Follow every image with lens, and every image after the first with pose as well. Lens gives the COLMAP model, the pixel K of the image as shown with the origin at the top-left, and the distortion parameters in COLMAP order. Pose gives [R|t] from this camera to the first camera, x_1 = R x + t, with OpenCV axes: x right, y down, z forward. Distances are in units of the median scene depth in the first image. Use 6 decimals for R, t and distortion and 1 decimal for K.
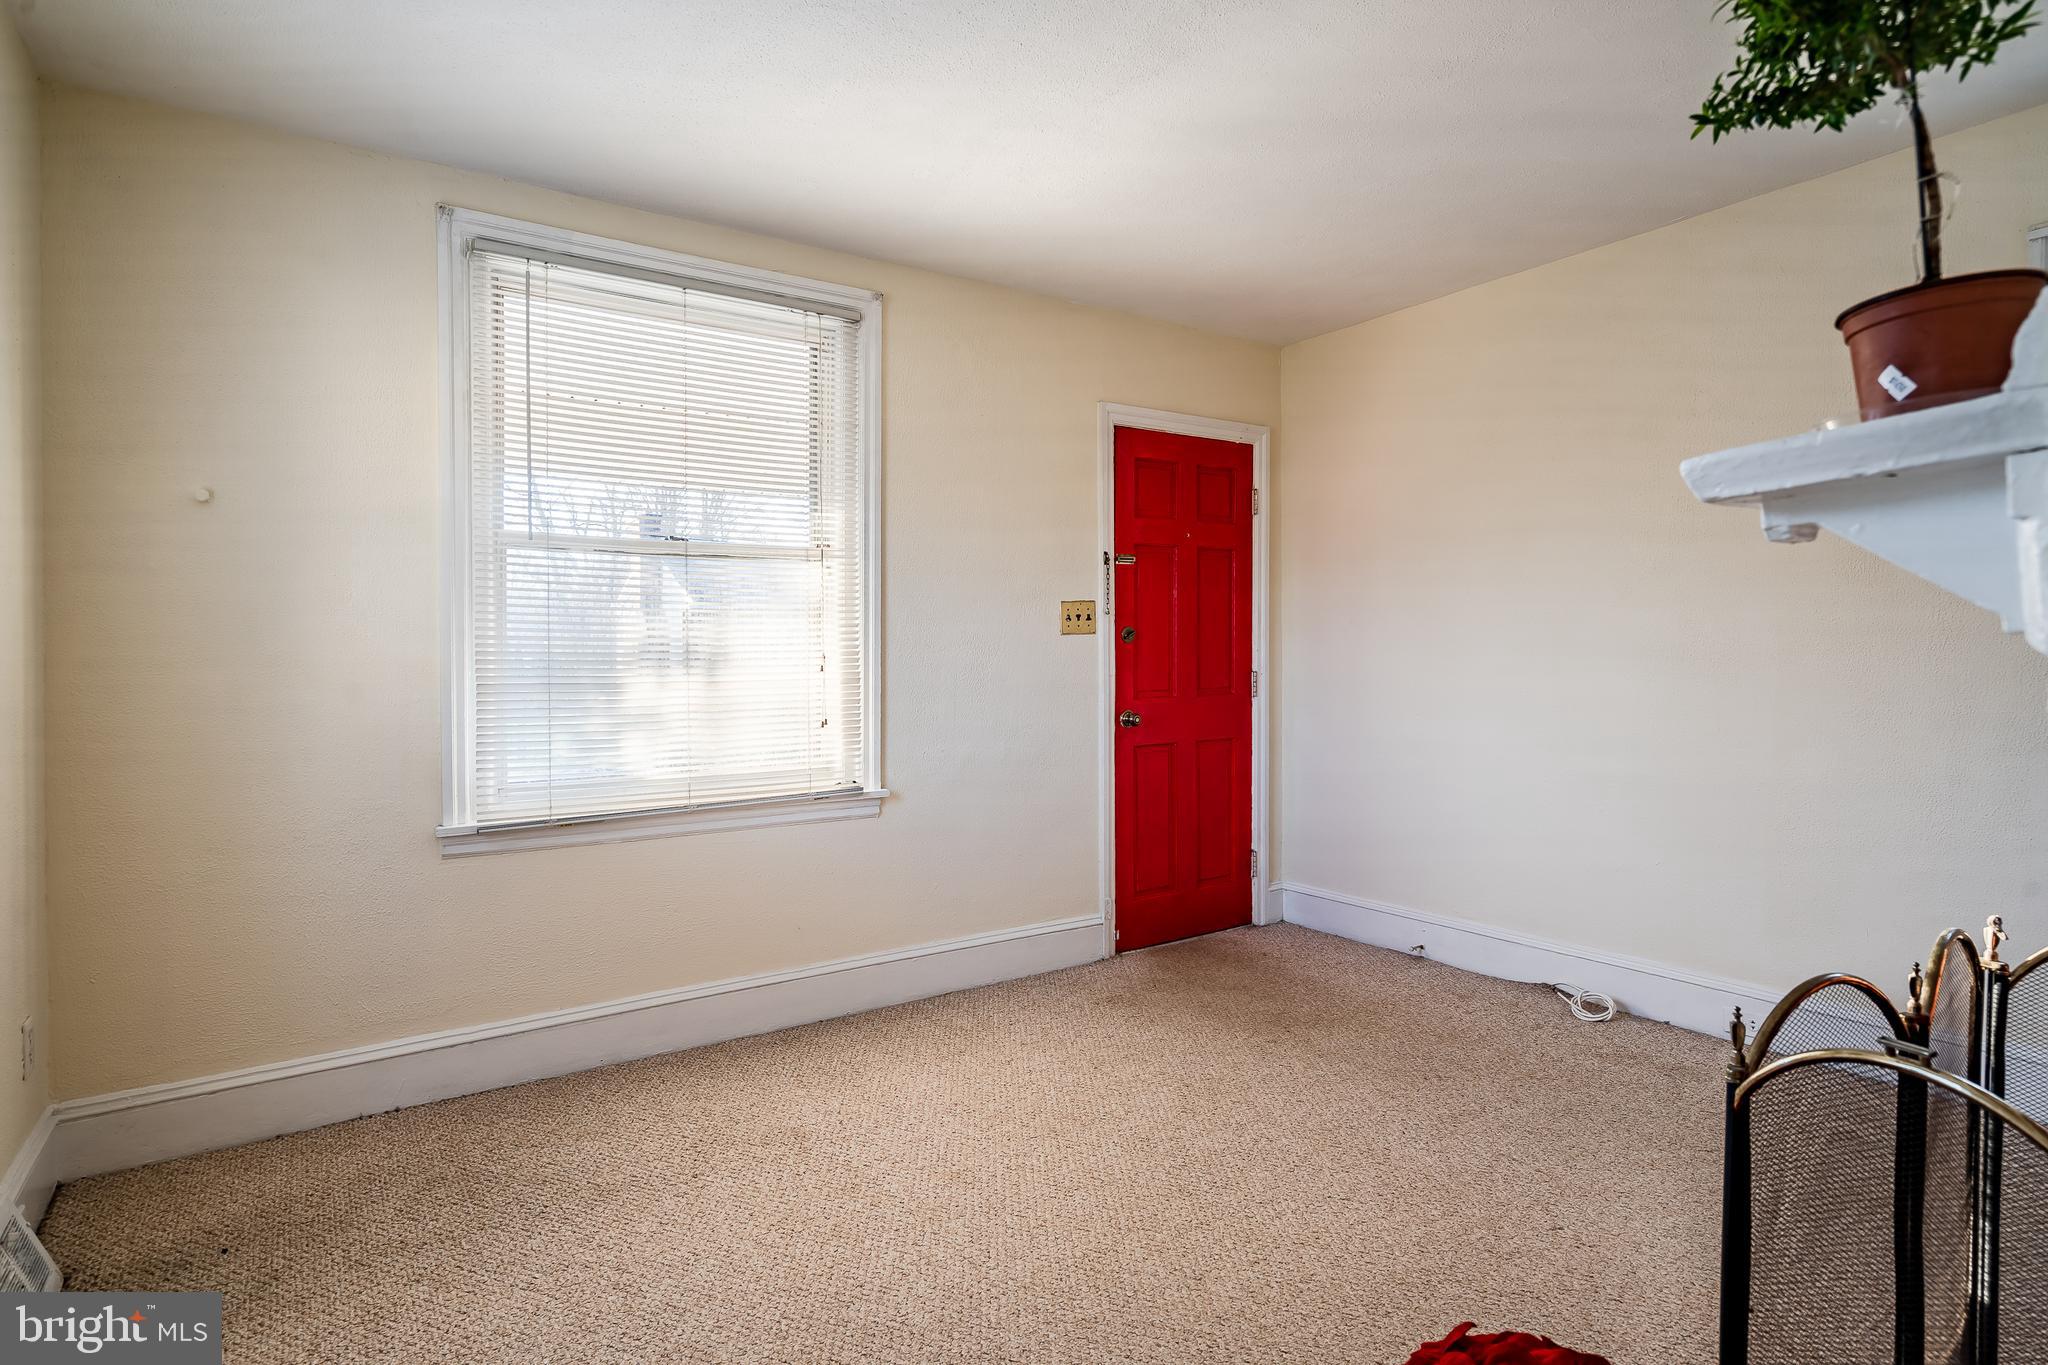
lens RADIAL K [[1085.2, 0, 1029.2], [0, 1085.2, 648.3], [0, 0, 1]] dist [0.000962, 0.001581]
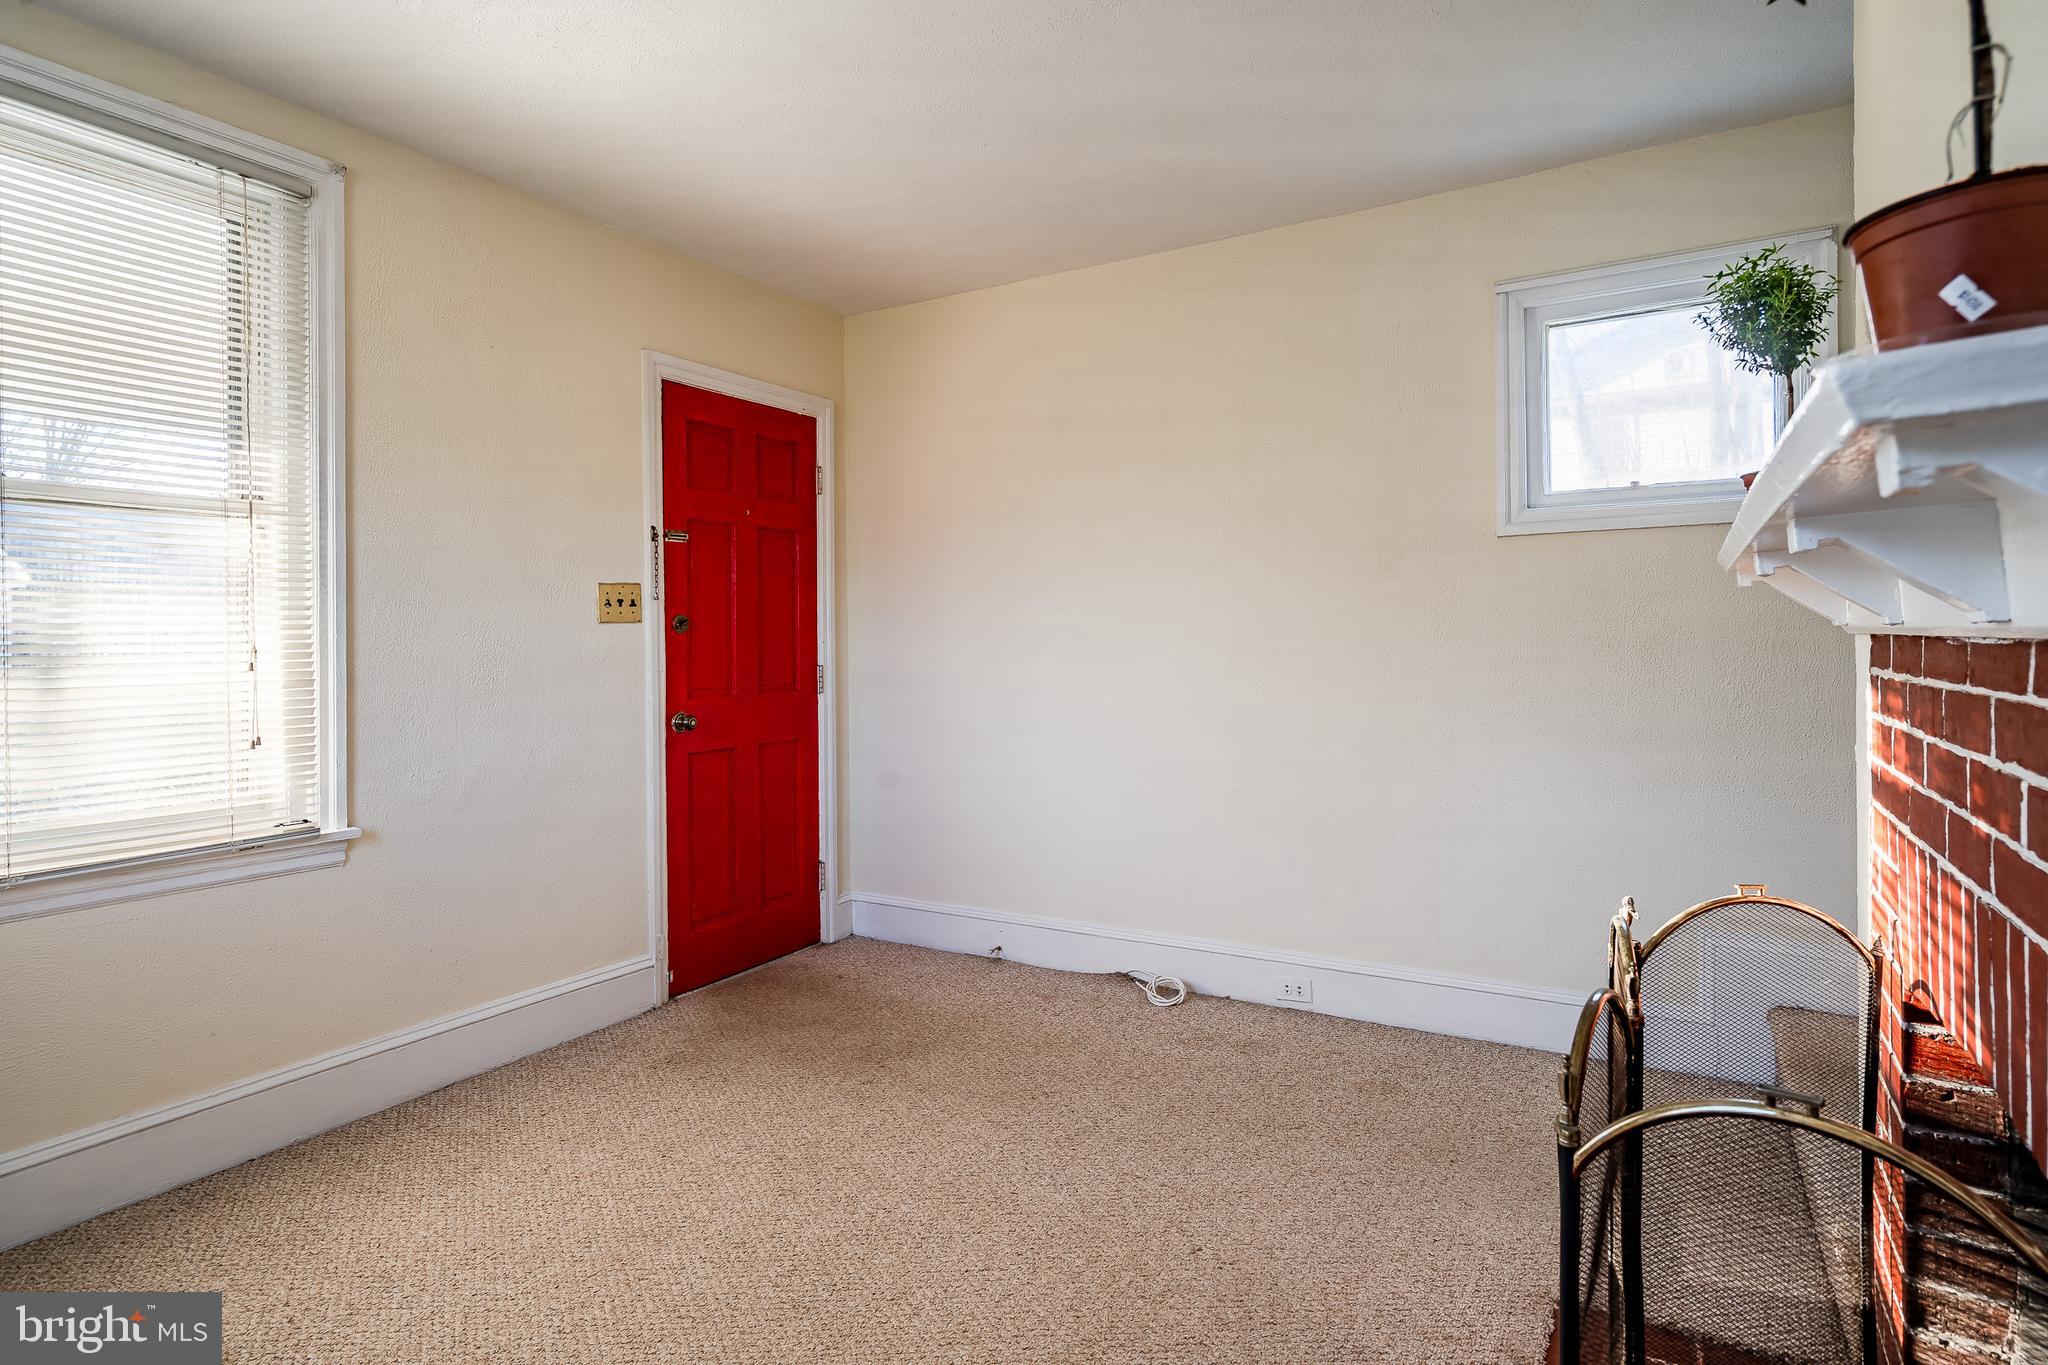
lens RADIAL K [[1085.2, 0, 1029.2], [0, 1085.2, 648.3], [0, 0, 1]] dist [0.000962, 0.001581]
pose [[0.904227, -0.001433, 0.427050, -0.030758], [-0.001534, 0.999977, 0.006603, 0.000698], [-0.427049, -0.006626, 0.904204, 0.123655]]
